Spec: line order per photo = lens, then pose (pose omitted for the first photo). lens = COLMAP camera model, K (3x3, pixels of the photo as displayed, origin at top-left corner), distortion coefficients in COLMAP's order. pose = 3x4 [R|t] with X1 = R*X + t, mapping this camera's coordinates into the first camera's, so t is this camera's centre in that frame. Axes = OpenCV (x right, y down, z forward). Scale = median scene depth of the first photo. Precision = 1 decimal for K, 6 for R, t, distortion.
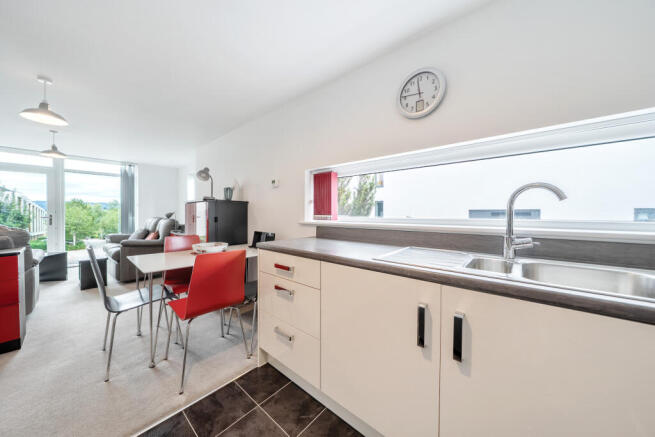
lens RADIAL K [[220.2, 0, 322.4], [0, 220.2, 216.7], [0, 0, 1]] dist [-0.007766, 0.000042]
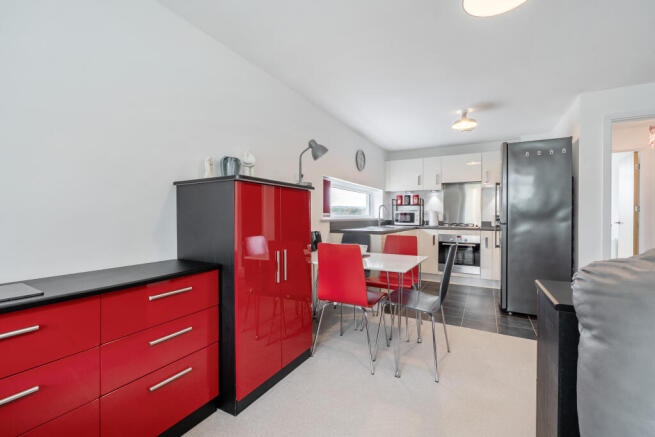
lens RADIAL K [[287.4, 0, 327.5], [0, 287.4, 218.5], [0, 0, 1]] dist [0.001566, 0.000090]
pose [[-0.222240, -0.009289, 0.974948, -1.404221], [0.010712, 0.999871, 0.011968, 0.001943], [-0.974933, 0.013103, -0.222112, 1.177670]]
